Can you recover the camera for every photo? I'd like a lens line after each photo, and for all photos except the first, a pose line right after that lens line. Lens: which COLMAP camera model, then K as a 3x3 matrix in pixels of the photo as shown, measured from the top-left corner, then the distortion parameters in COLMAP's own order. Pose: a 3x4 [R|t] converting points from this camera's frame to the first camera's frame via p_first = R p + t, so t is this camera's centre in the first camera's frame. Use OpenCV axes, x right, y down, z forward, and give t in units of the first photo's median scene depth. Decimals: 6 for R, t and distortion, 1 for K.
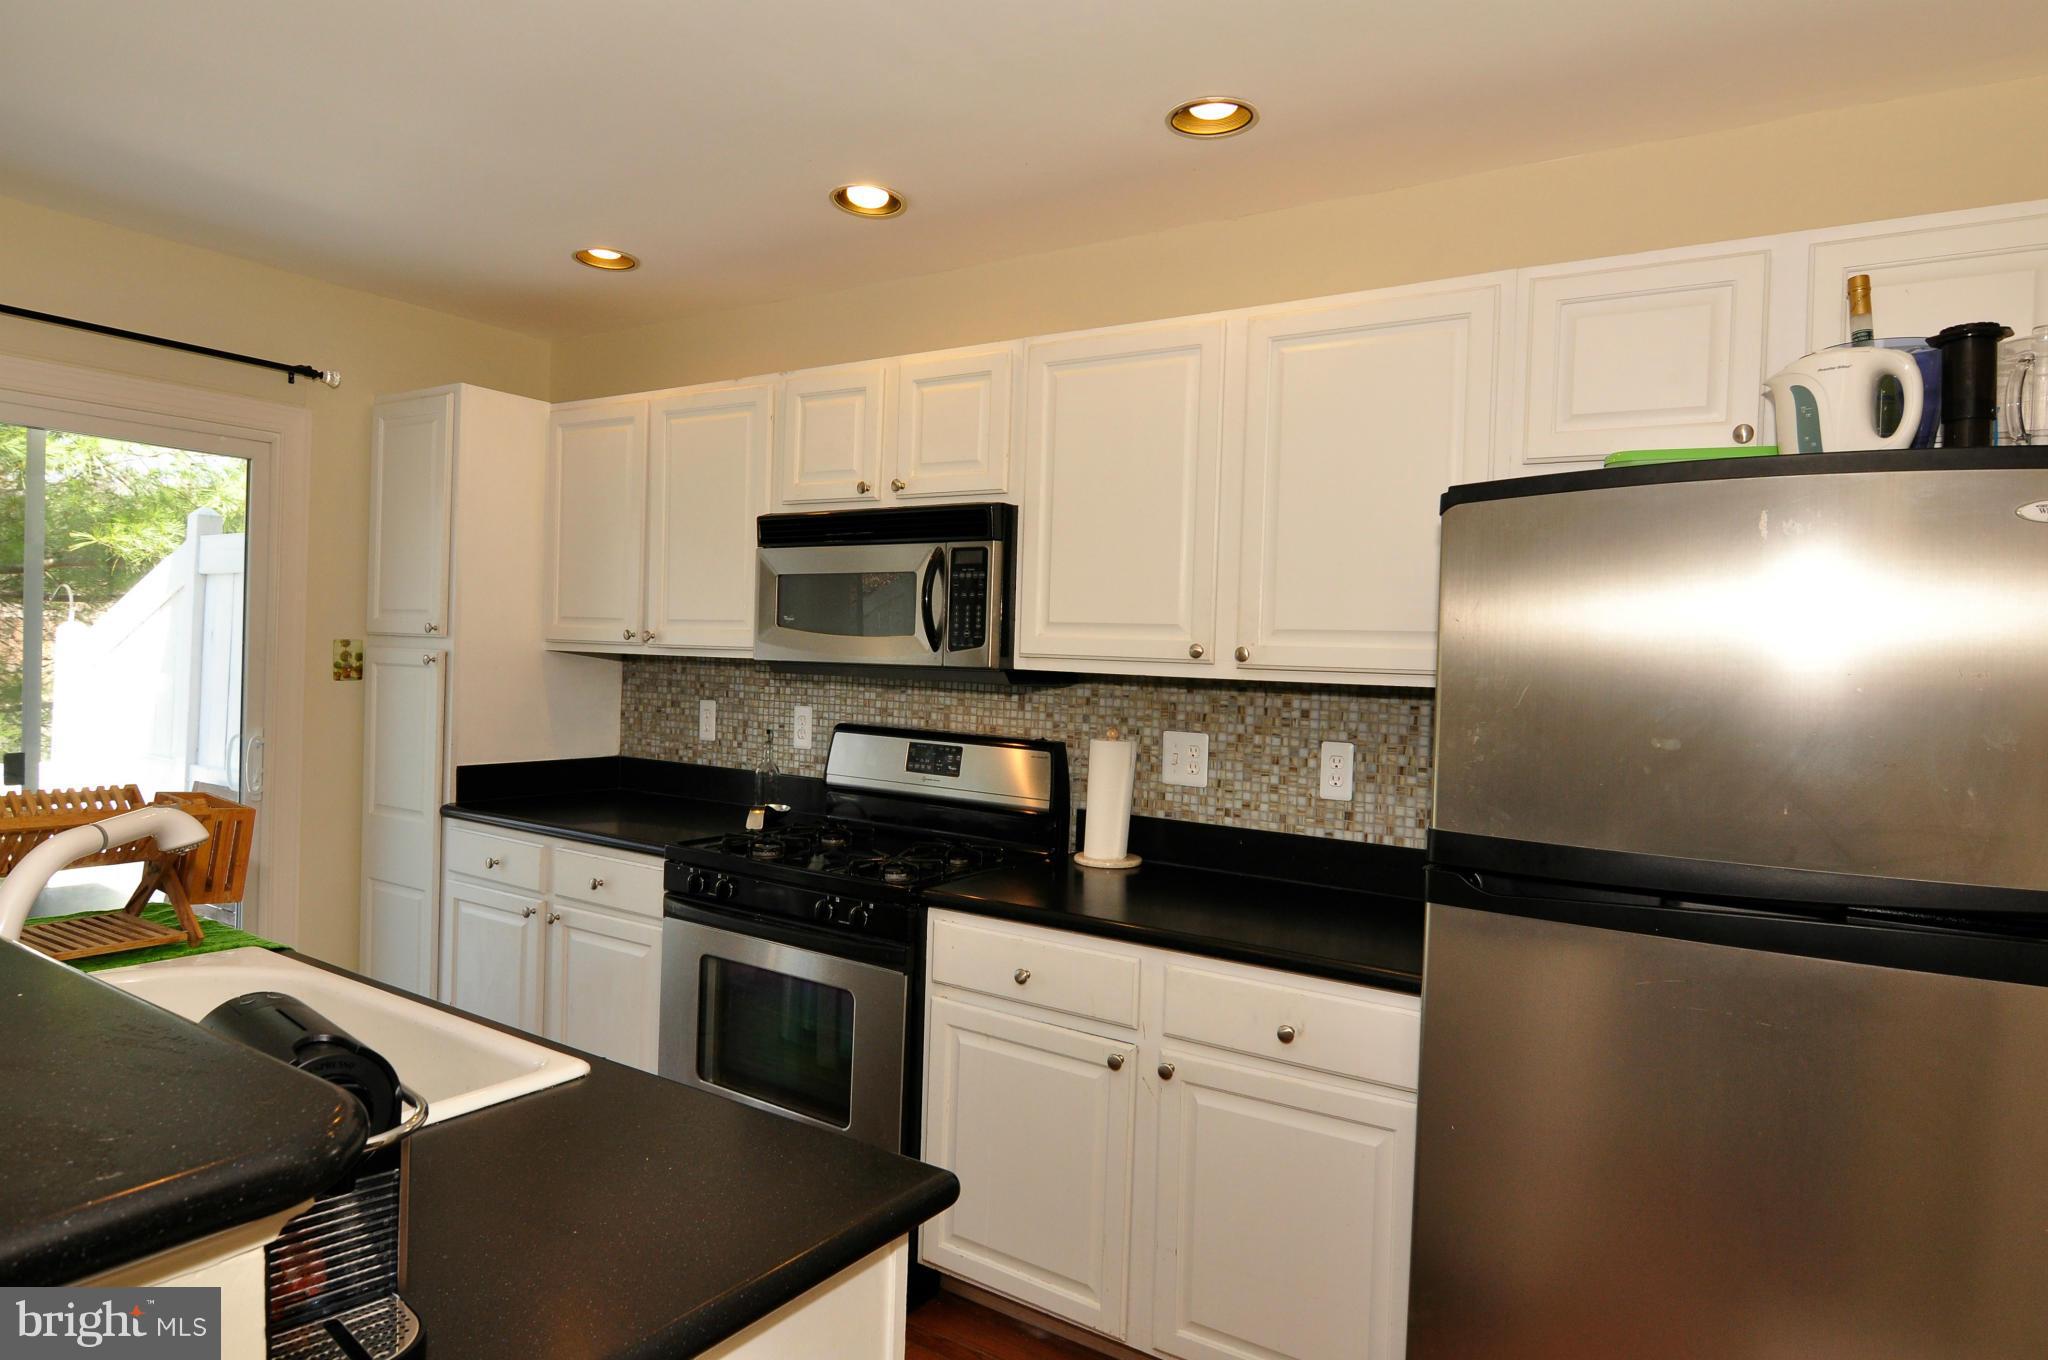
lens RADIAL K [[1216.7, 0, 1004.8], [0, 1216.7, 656.7], [0, 0, 1]] dist [0.000557, -0.000044]
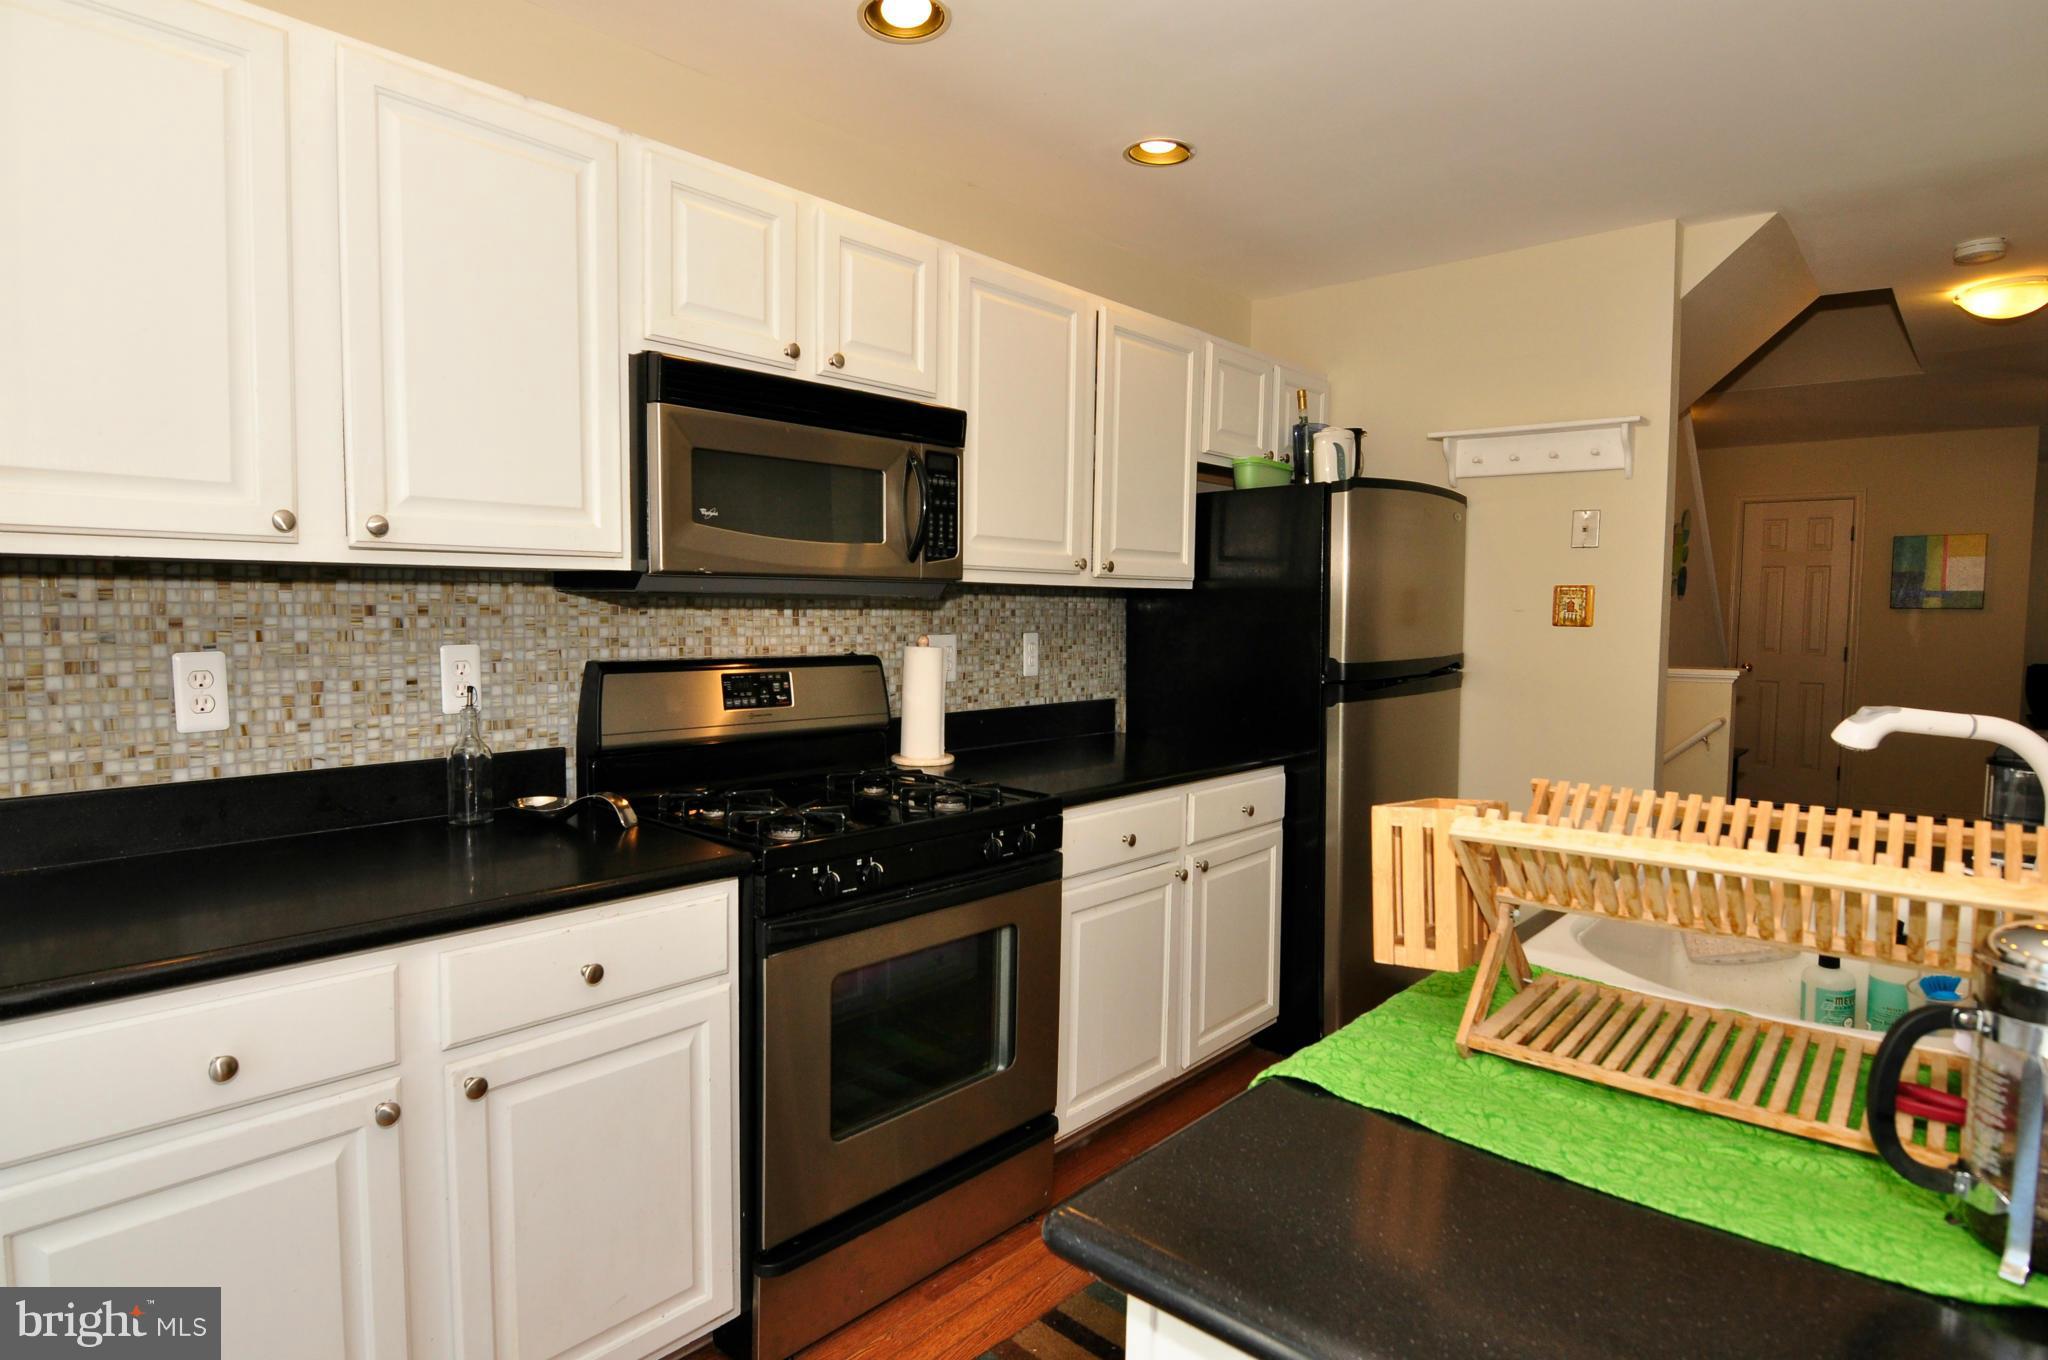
lens RADIAL K [[1113.1, 0, 1024.0], [0, 1113.1, 680.0], [0, 0, 1]] dist [-0.004138, -0.001273]
pose [[0.131556, -0.101223, 0.986127, -0.795846], [-0.006056, 0.994672, 0.102908, -0.002599], [-0.991290, -0.019510, 0.130242, 0.730029]]
